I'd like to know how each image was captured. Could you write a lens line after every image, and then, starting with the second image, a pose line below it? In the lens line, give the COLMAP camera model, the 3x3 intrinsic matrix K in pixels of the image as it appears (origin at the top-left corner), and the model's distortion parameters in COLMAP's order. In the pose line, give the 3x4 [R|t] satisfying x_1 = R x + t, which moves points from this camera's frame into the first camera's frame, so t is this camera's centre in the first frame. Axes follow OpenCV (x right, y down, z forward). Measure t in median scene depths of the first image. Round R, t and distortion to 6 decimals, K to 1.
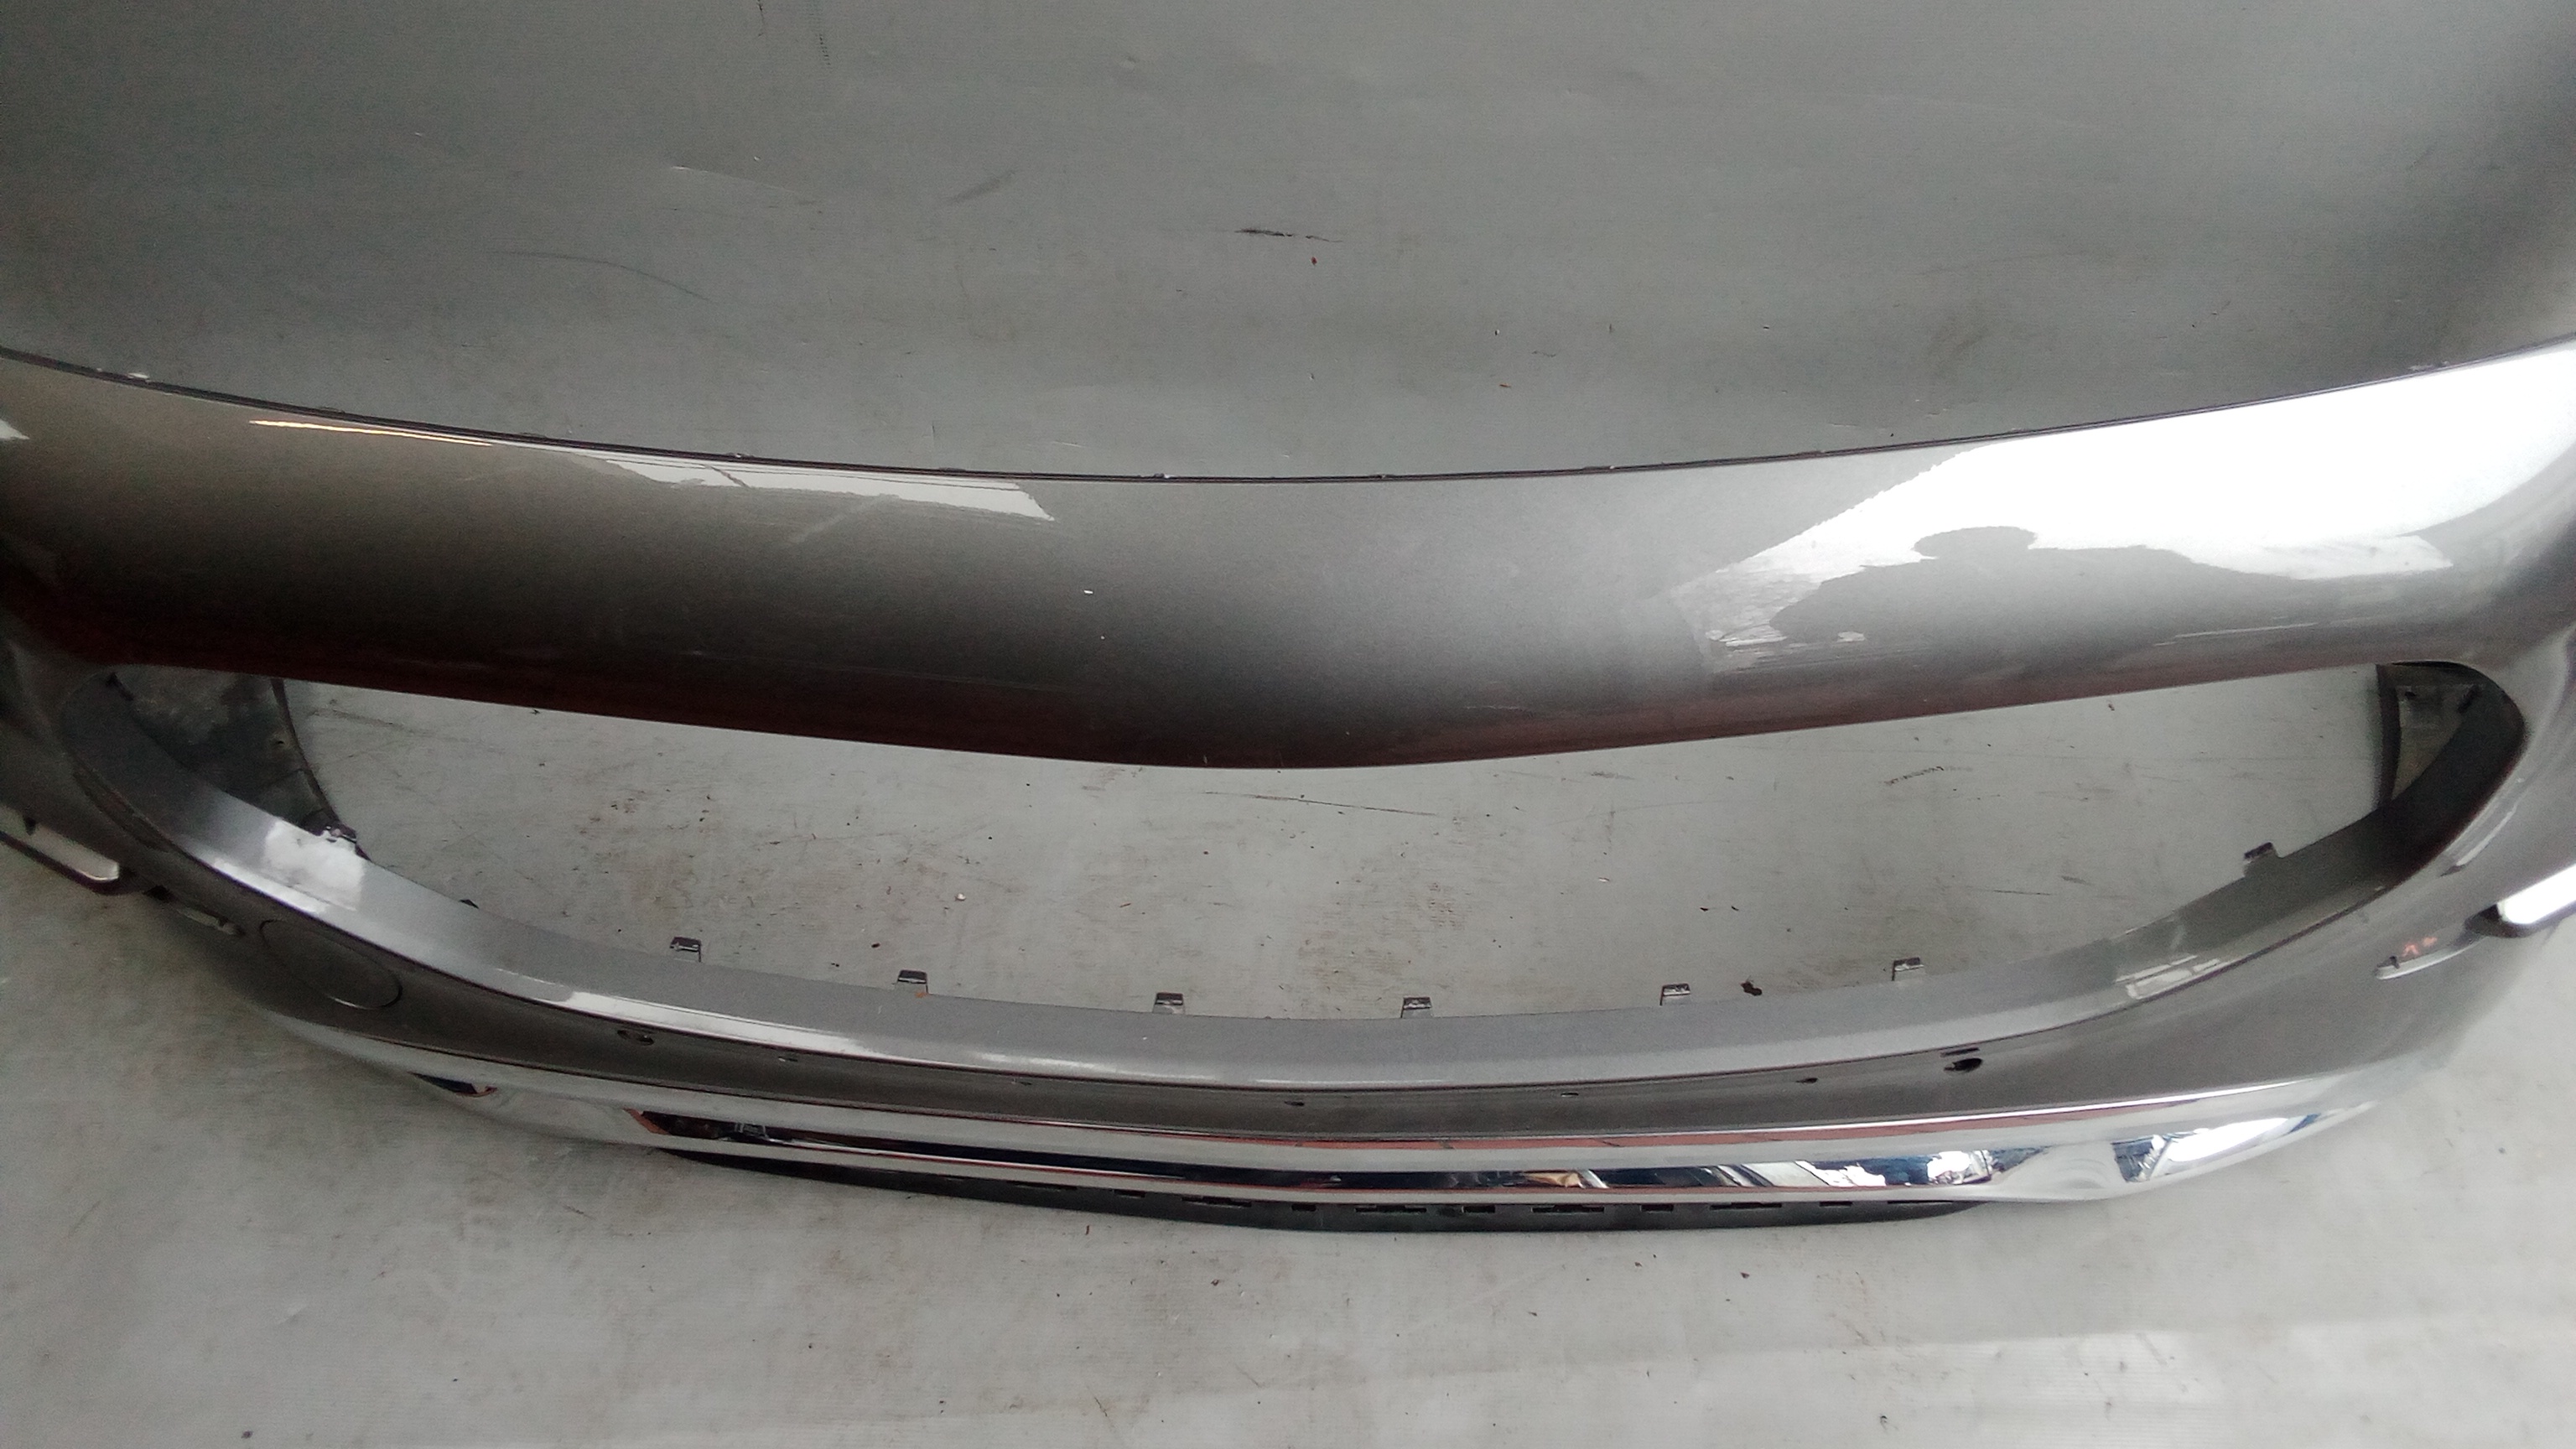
lens RADIAL K [[2020.2, 0, 1318.9], [0, 2020.2, 705.3], [0, 0, 1]] dist [0.049906, -0.086704]
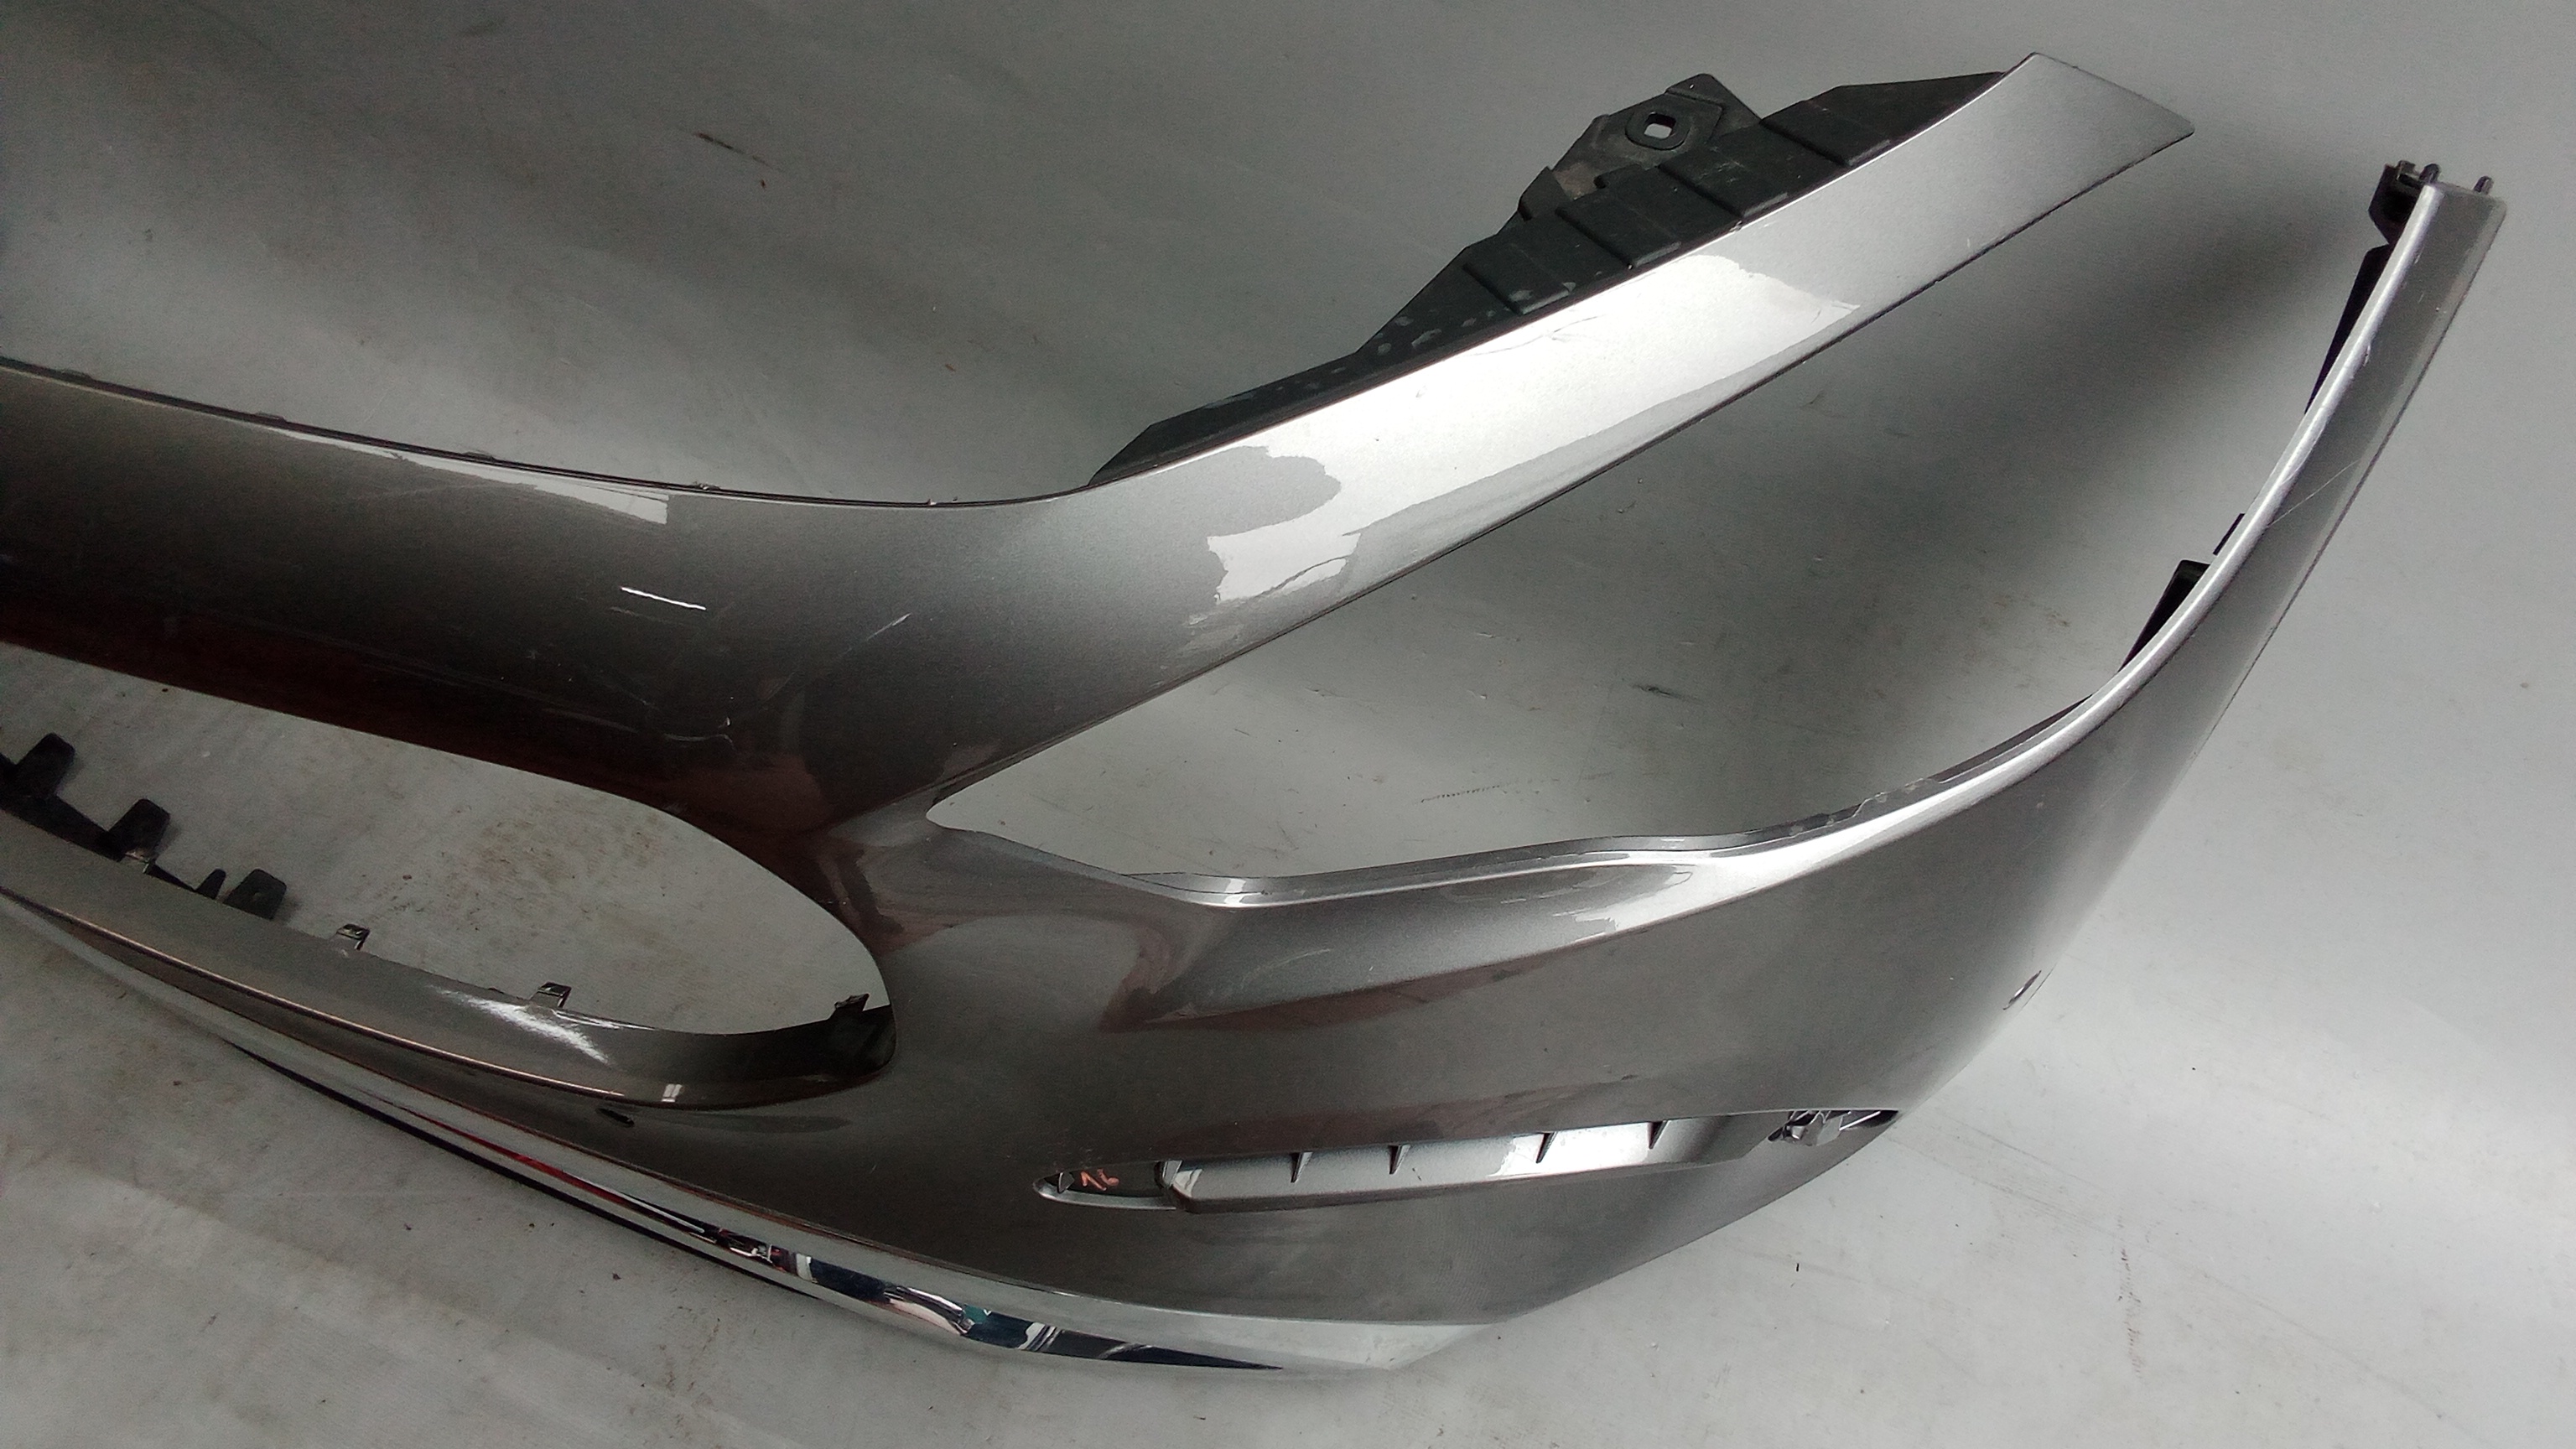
lens RADIAL K [[2020.2, 0, 1318.9], [0, 2020.2, 705.3], [0, 0, 1]] dist [0.049906, -0.086704]
pose [[0.917420, 0.323097, -0.232271, 0.659971], [-0.322642, 0.945631, 0.041039, -0.126299], [0.232902, 0.037290, 0.971785, 0.124950]]
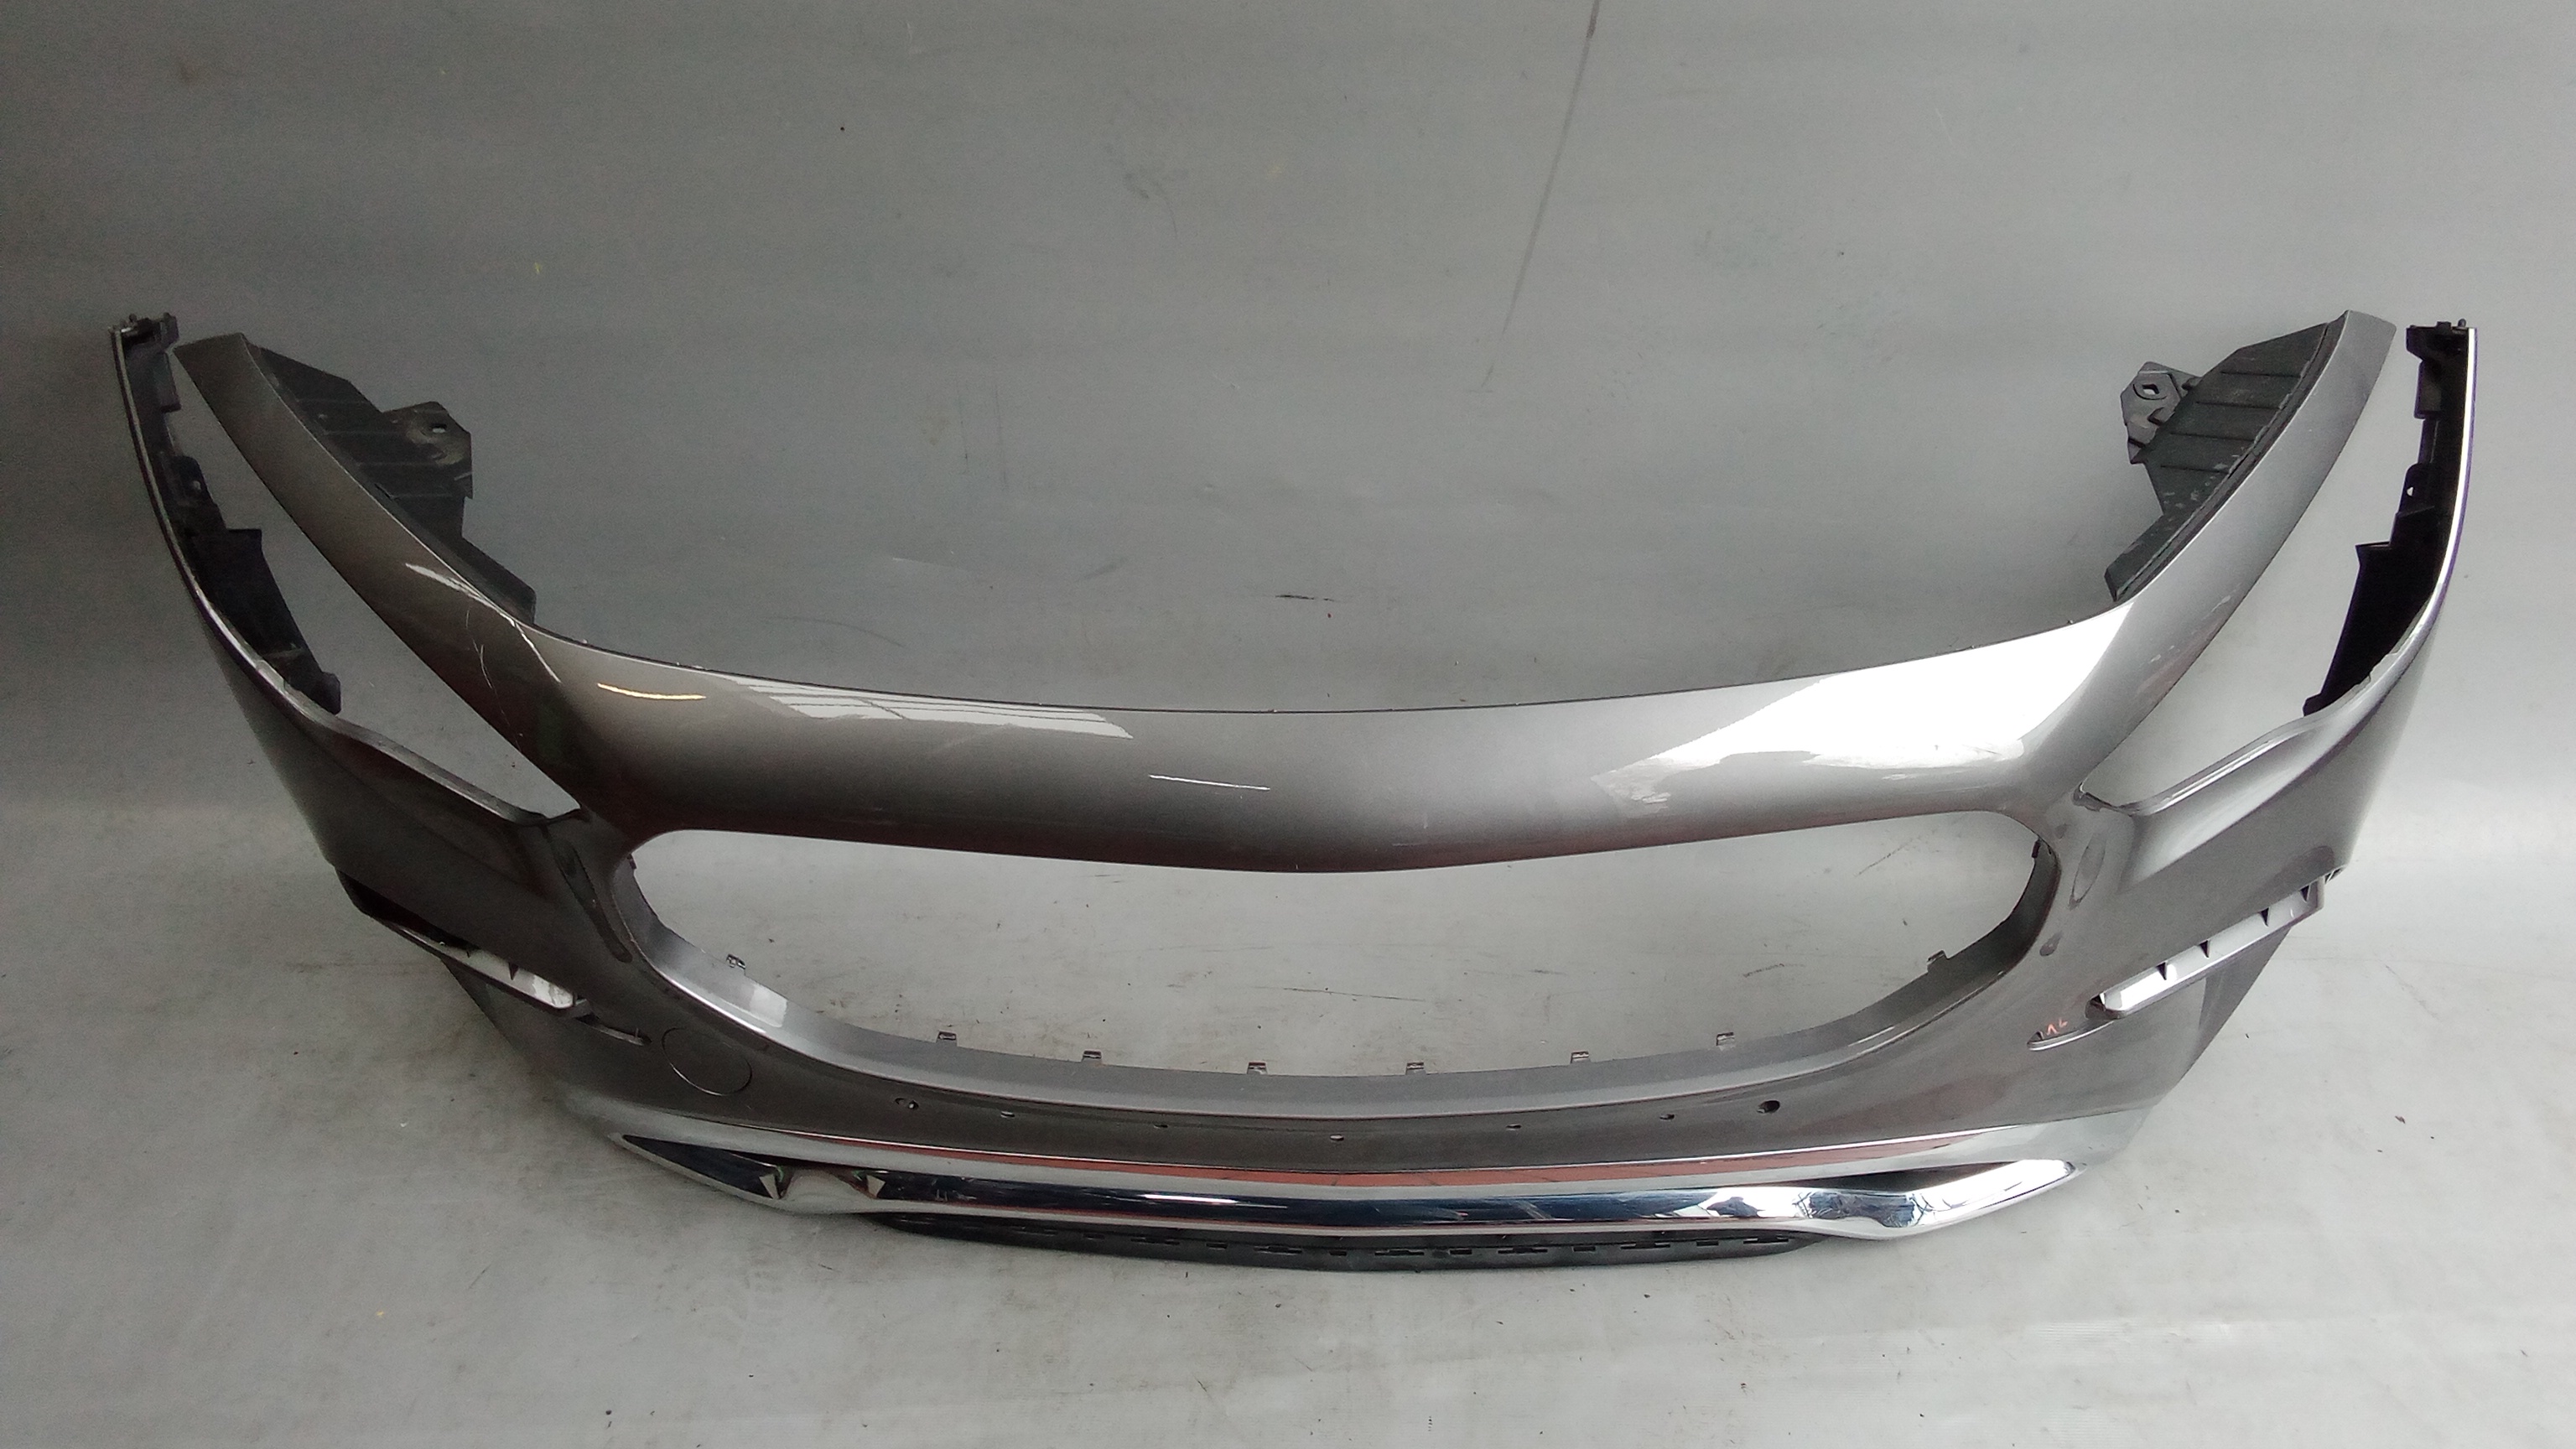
lens RADIAL K [[2020.2, 0, 1318.9], [0, 2020.2, 705.3], [0, 0, 1]] dist [0.049906, -0.086704]
pose [[0.999823, -0.011831, 0.014643, -0.038213], [0.014383, 0.981931, -0.188690, 0.139017], [-0.012146, 0.188867, 0.981928, -0.487289]]
